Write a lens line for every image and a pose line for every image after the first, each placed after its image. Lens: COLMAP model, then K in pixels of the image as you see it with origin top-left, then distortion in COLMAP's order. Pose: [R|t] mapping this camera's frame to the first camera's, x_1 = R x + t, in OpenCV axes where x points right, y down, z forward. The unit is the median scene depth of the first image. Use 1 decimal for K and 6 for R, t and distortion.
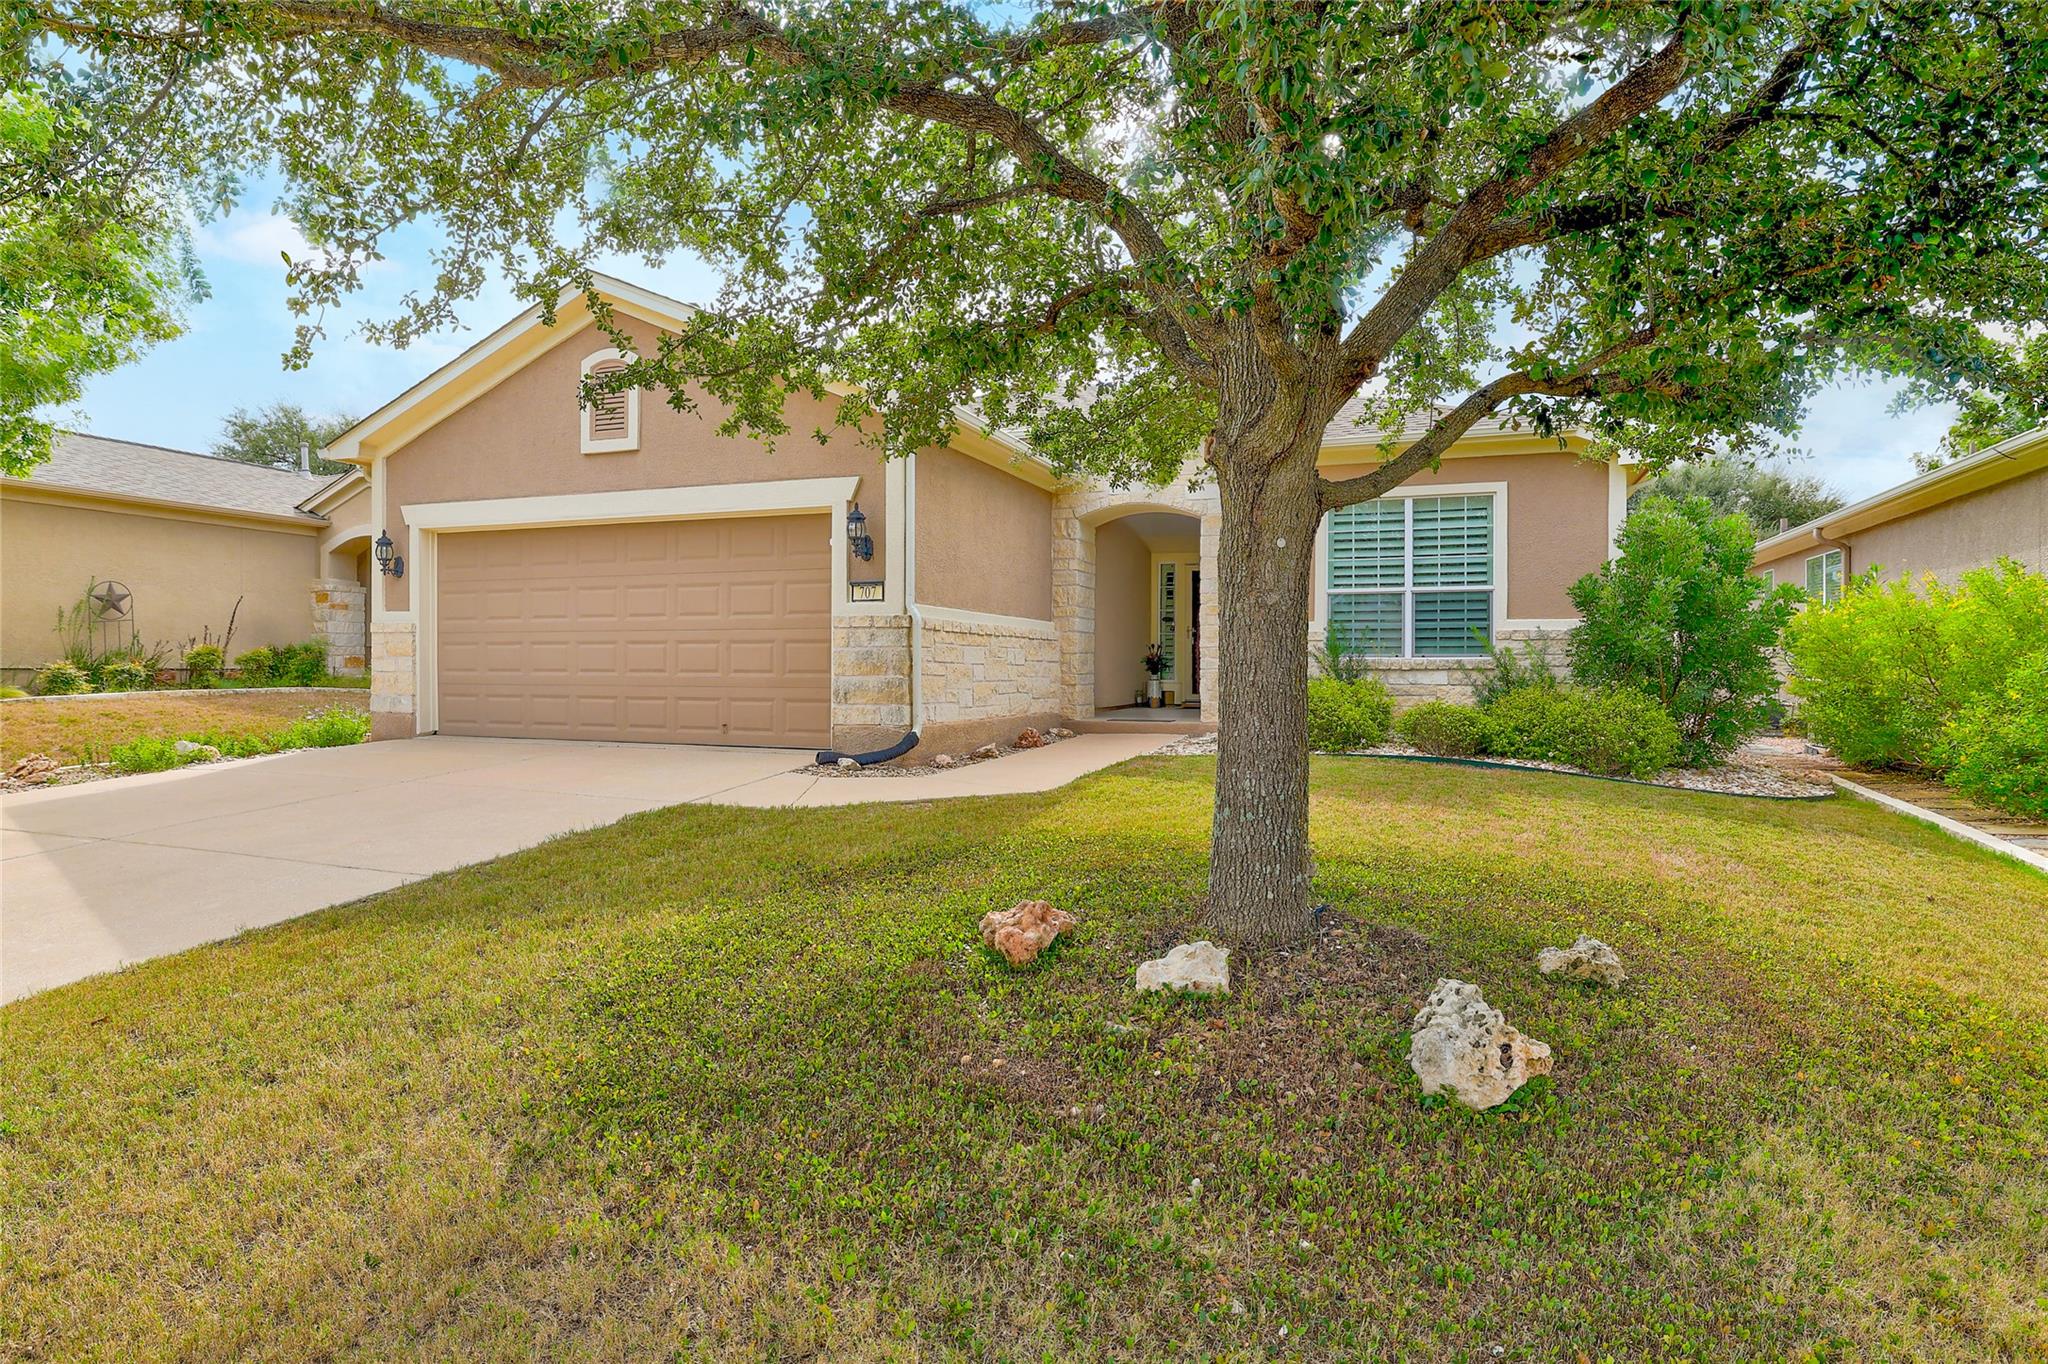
lens RADIAL K [[1177.5, 0, 1034.6], [0, 1177.5, 680.3], [0, 0, 1]] dist [-0.002095, -0.000054]
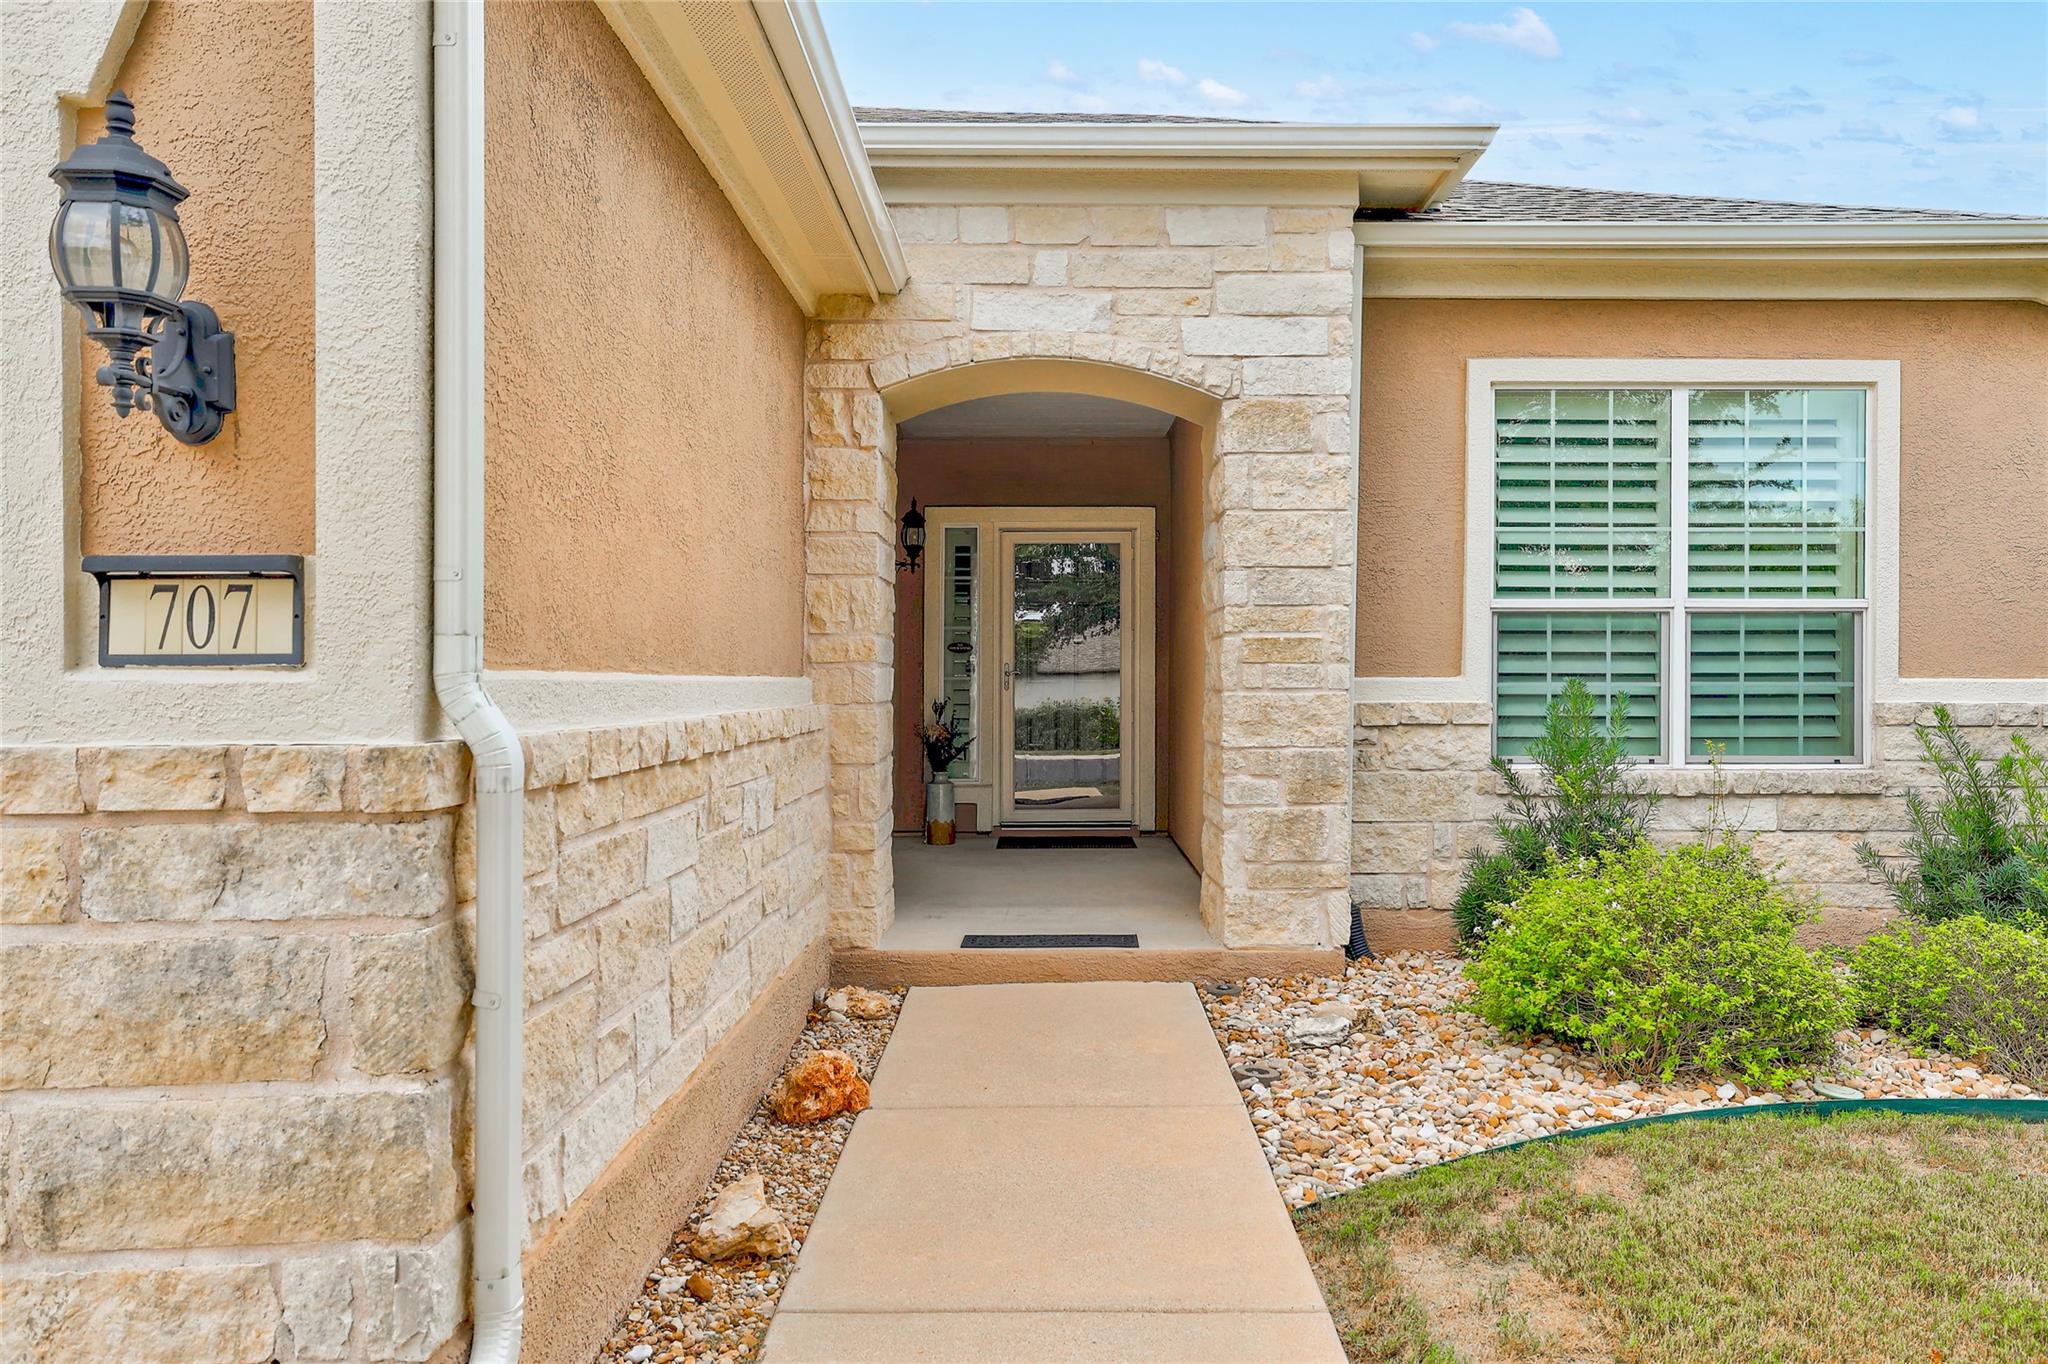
lens RADIAL K [[1482.9, 0, 1066.7], [0, 1482.9, 673.1], [0, 0, 1]] dist [0.009249, 0.005029]
pose [[0.931438, -0.003128, 0.363887, -0.090739], [0.005534, 0.999969, -0.005570, -0.057297], [-0.363859, 0.007202, 0.931426, 0.662912]]
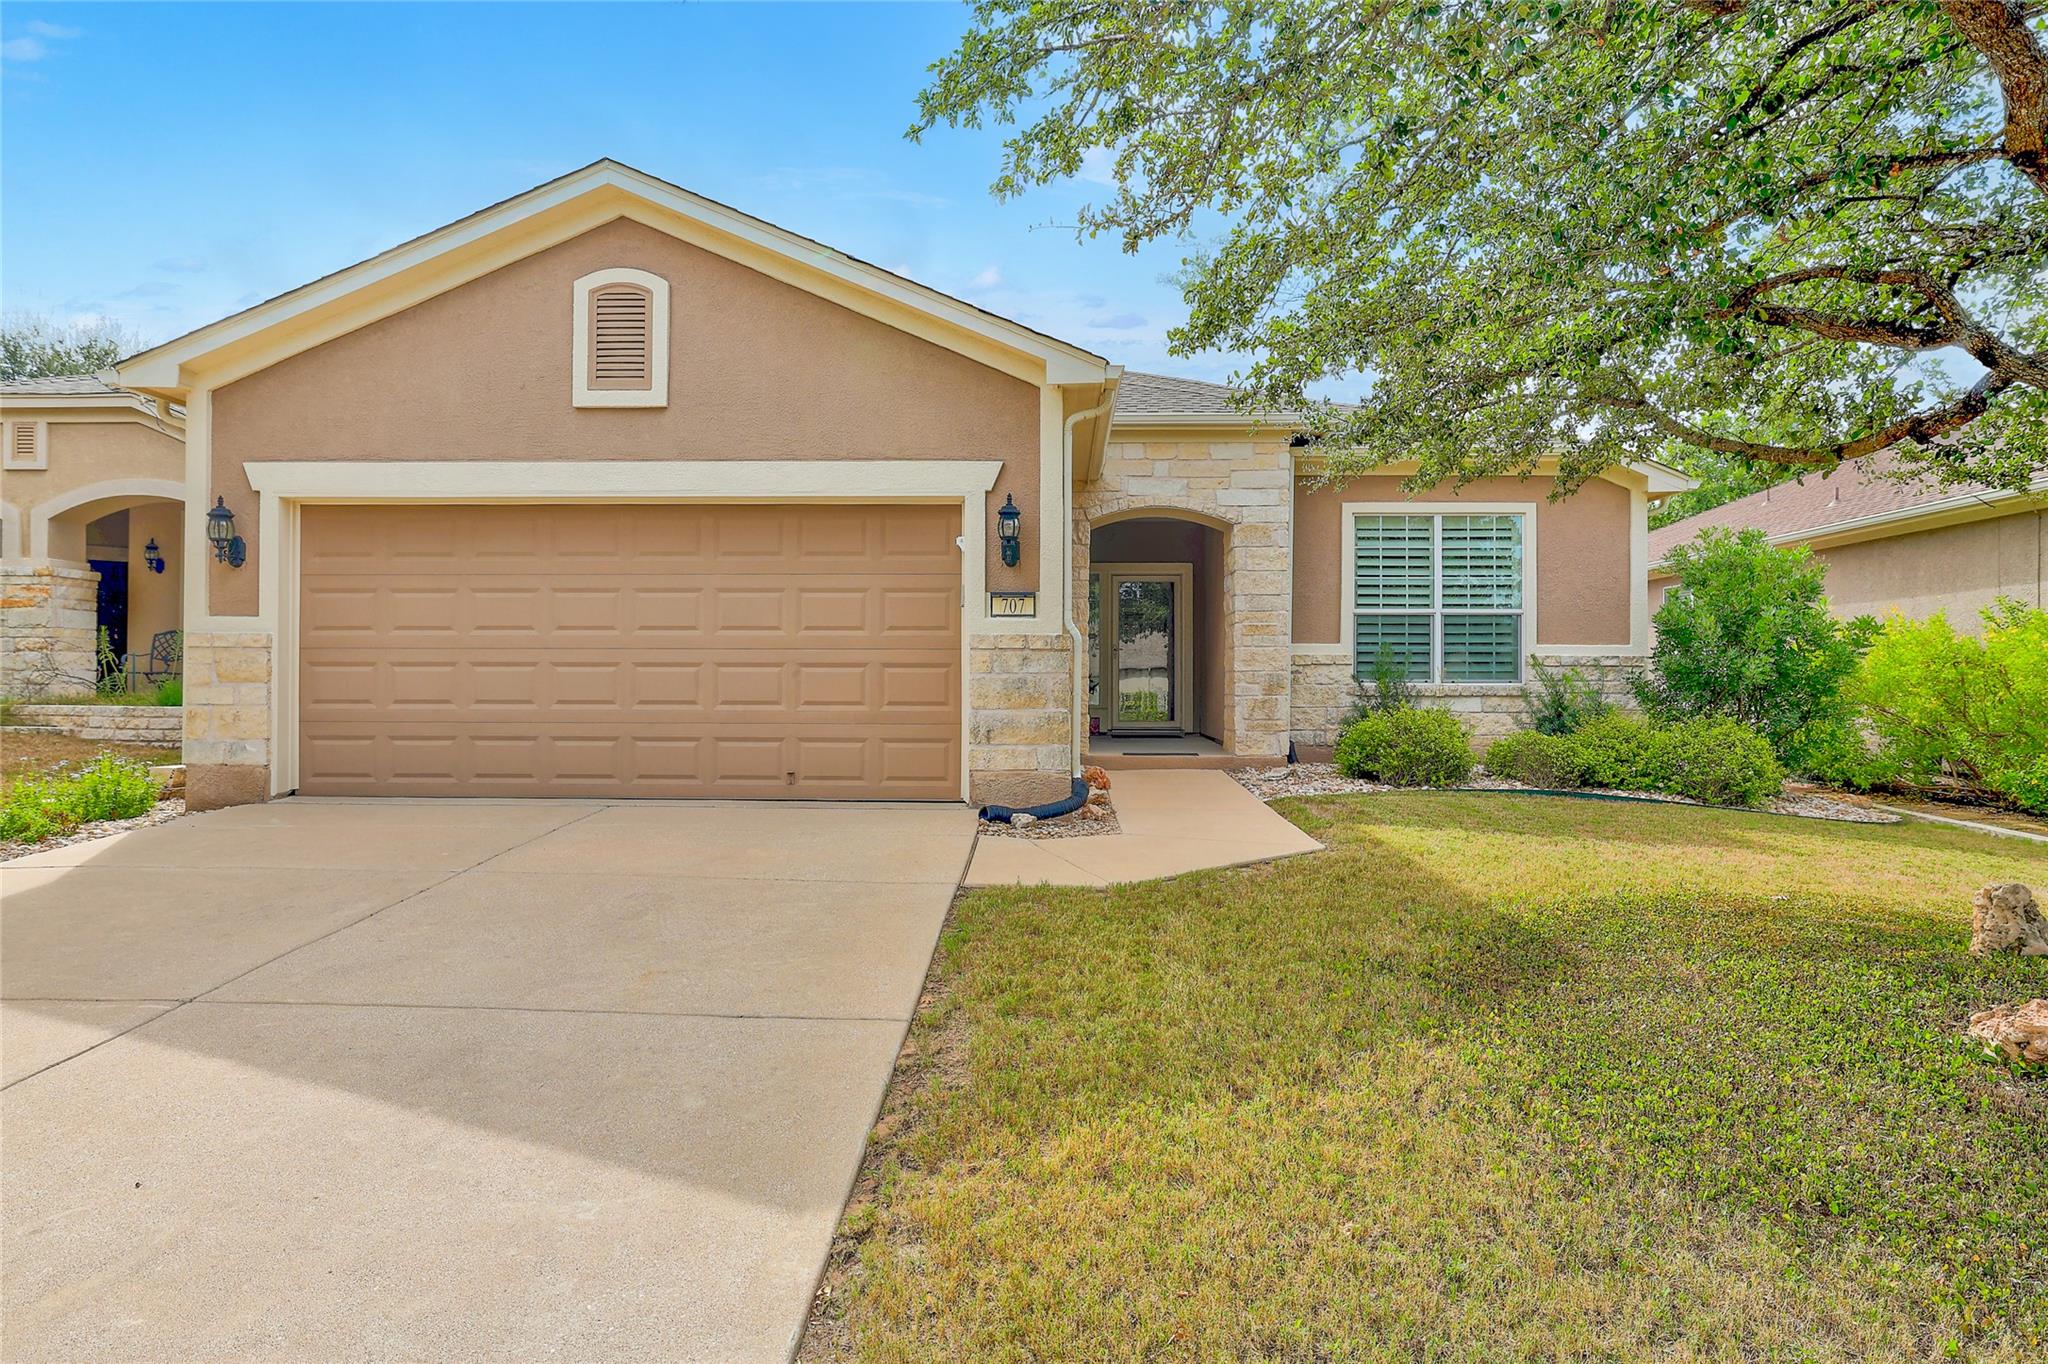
lens RADIAL K [[1313.8, 0, 1028.5], [0, 1313.8, 668.6], [0, 0, 1]] dist [-0.000598, 0.001142]
pose [[0.941953, 0.003957, 0.335721, -0.389699], [0.003815, 0.999740, -0.022488, -0.010071], [-0.335723, 0.022463, 0.941693, 0.137317]]
